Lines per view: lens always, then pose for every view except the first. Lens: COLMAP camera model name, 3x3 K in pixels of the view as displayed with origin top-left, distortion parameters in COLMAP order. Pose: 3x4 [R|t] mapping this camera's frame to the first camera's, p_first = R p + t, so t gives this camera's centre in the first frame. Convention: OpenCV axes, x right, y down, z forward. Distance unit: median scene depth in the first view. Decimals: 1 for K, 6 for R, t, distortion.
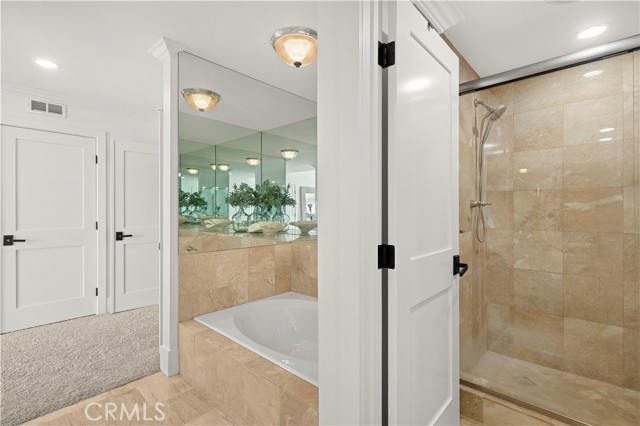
lens RADIAL K [[295.6, 0, 319.1], [0, 295.6, 212.3], [0, 0, 1]] dist [-0.002698, 0.001751]
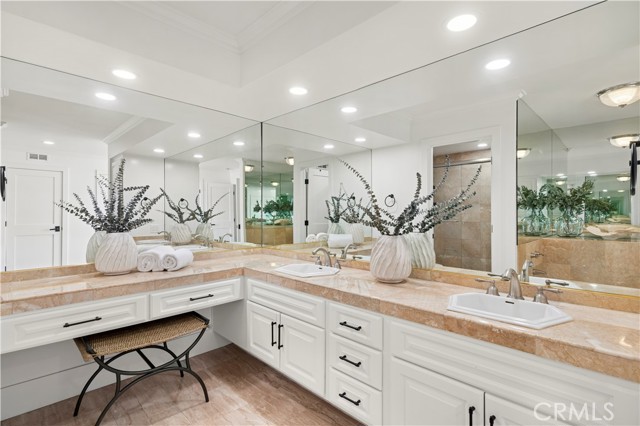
lens RADIAL K [[310.5, 0, 320.9], [0, 310.5, 212.6], [0, 0, 1]] dist [-0.000125, -0.000001]
pose [[0.998444, 0.000899, -0.055753, 0.204588], [-0.001513, 0.999939, -0.010977, 0.009358], [0.055740, 0.011044, 0.998384, -1.121452]]
